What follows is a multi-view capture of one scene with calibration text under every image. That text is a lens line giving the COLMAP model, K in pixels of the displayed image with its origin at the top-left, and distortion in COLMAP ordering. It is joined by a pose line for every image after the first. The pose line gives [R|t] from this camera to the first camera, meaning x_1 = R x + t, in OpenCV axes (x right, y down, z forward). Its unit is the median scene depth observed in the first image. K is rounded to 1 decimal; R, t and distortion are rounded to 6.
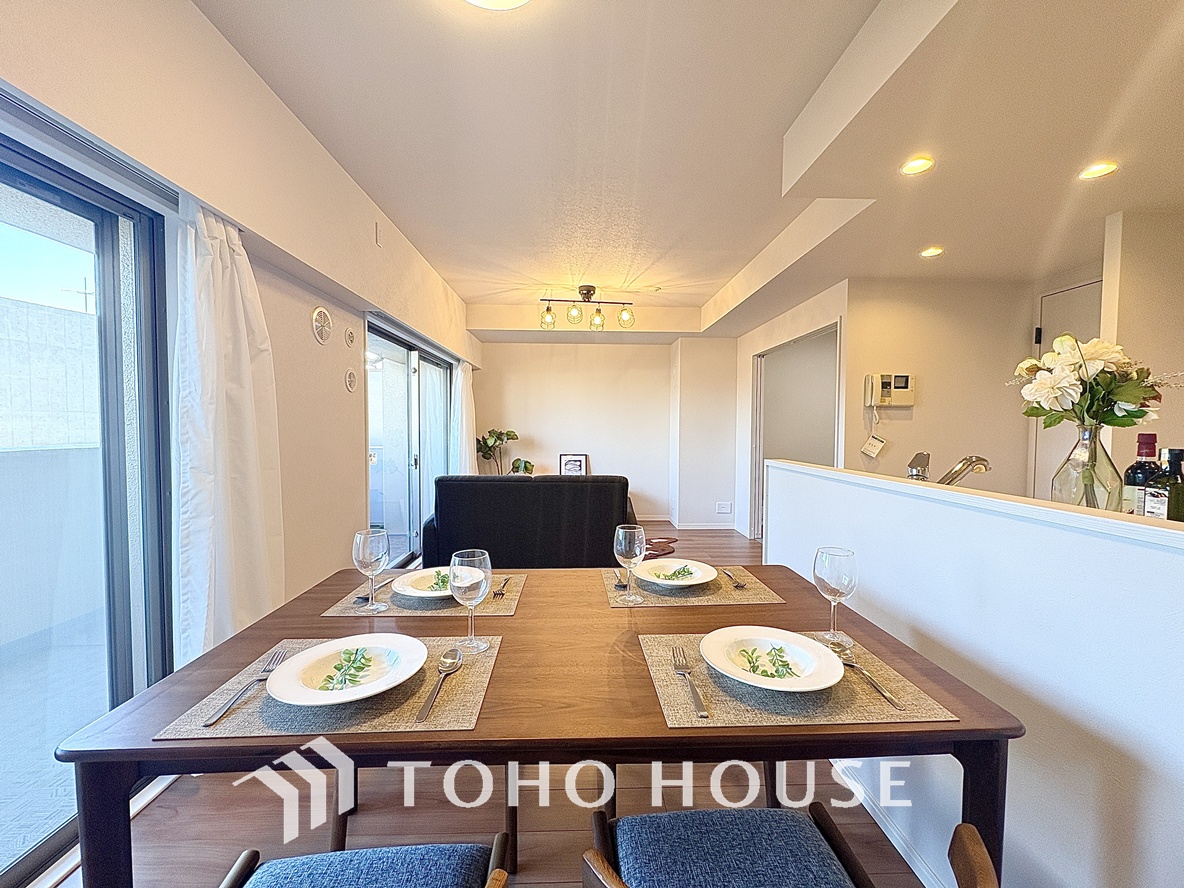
lens RADIAL K [[471.8, 0, 592.0], [0, 471.8, 444.0], [0, 0, 1]] dist [0.001511, -0.000677]
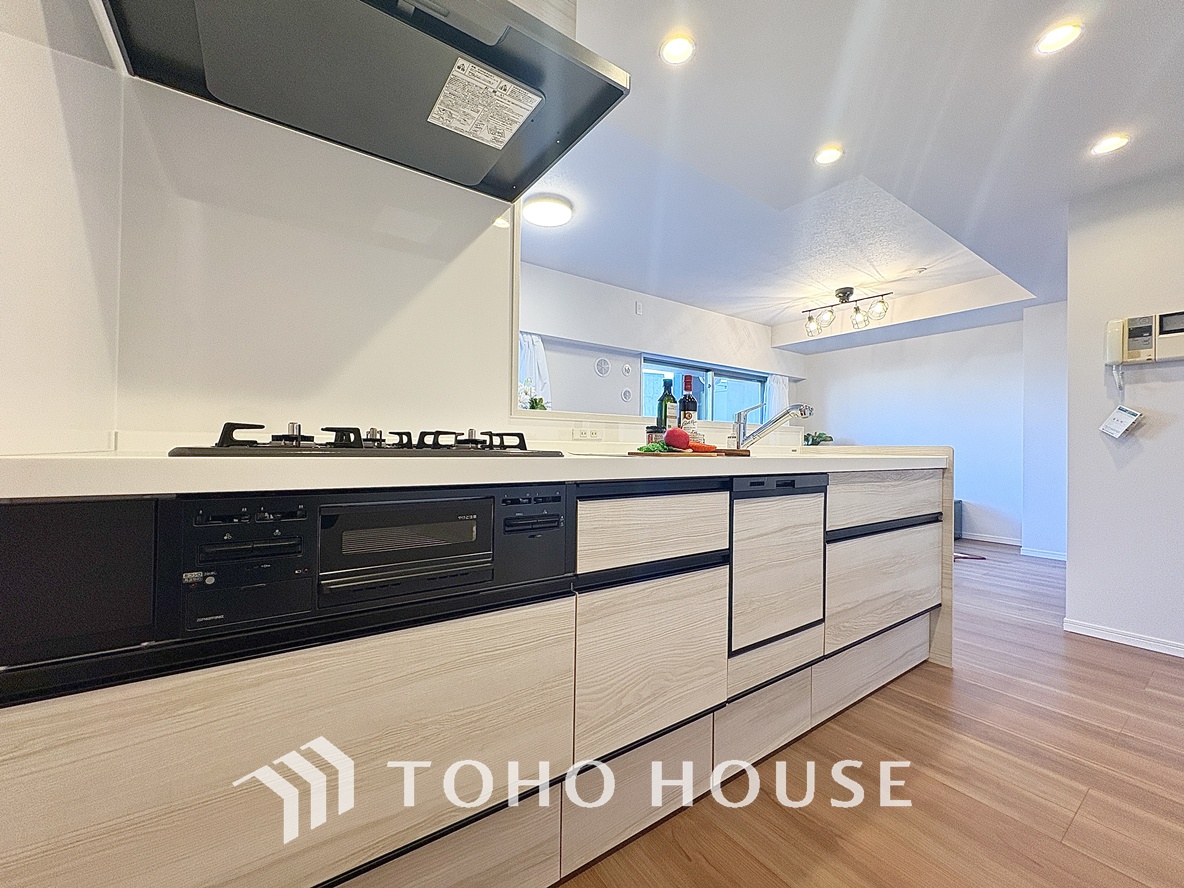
lens RADIAL K [[471.8, 0, 592.0], [0, 471.8, 444.0], [0, 0, 1]] dist [0.001511, -0.000677]
pose [[0.543550, -0.004796, -0.839363, 0.586683], [-0.041435, 0.998611, -0.032538, 0.071108], [0.838354, 0.052465, 0.542596, -0.022598]]
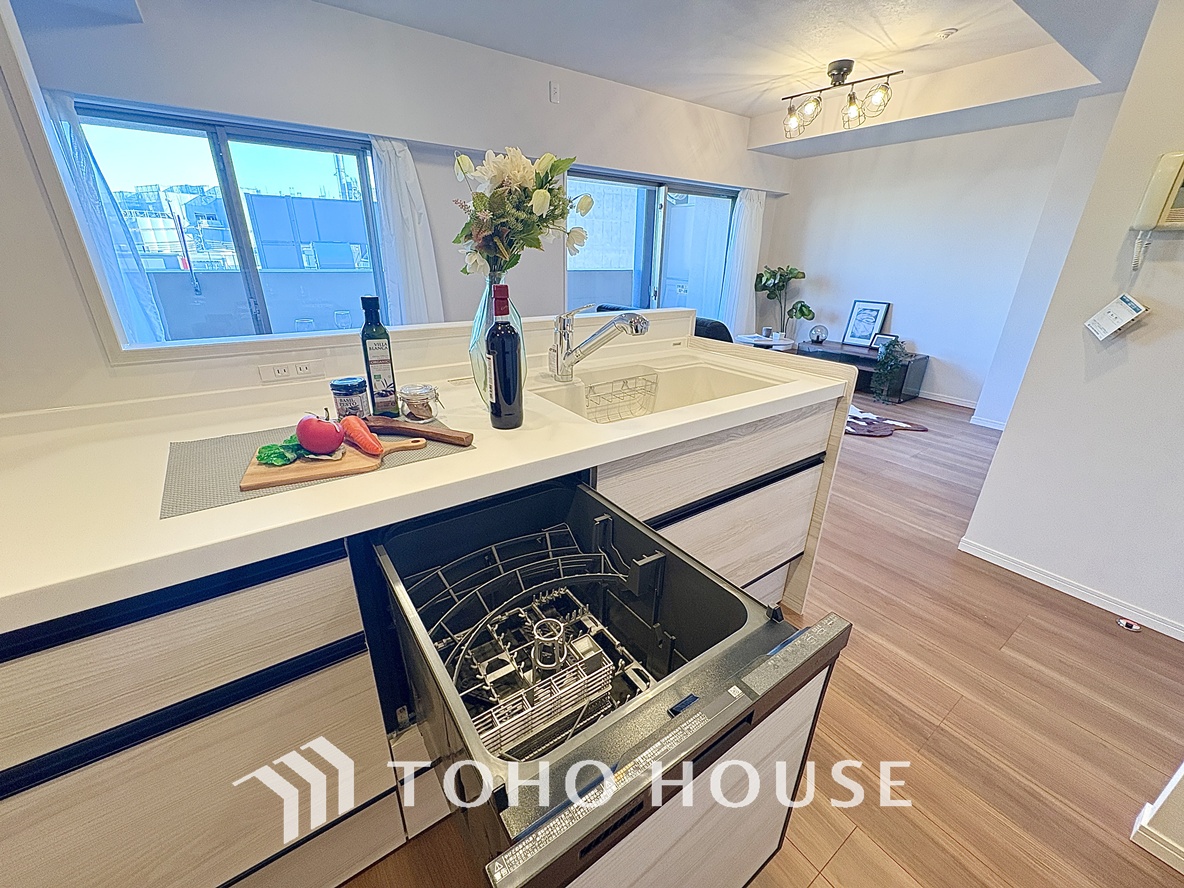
lens RADIAL K [[471.8, 0, 592.0], [0, 471.8, 444.0], [0, 0, 1]] dist [0.001511, -0.000677]
pose [[0.548045, 0.315801, -0.774543, 0.559487], [-0.043813, 0.935556, 0.350449, -0.016350], [0.835301, -0.158127, 0.526563, 0.197027]]
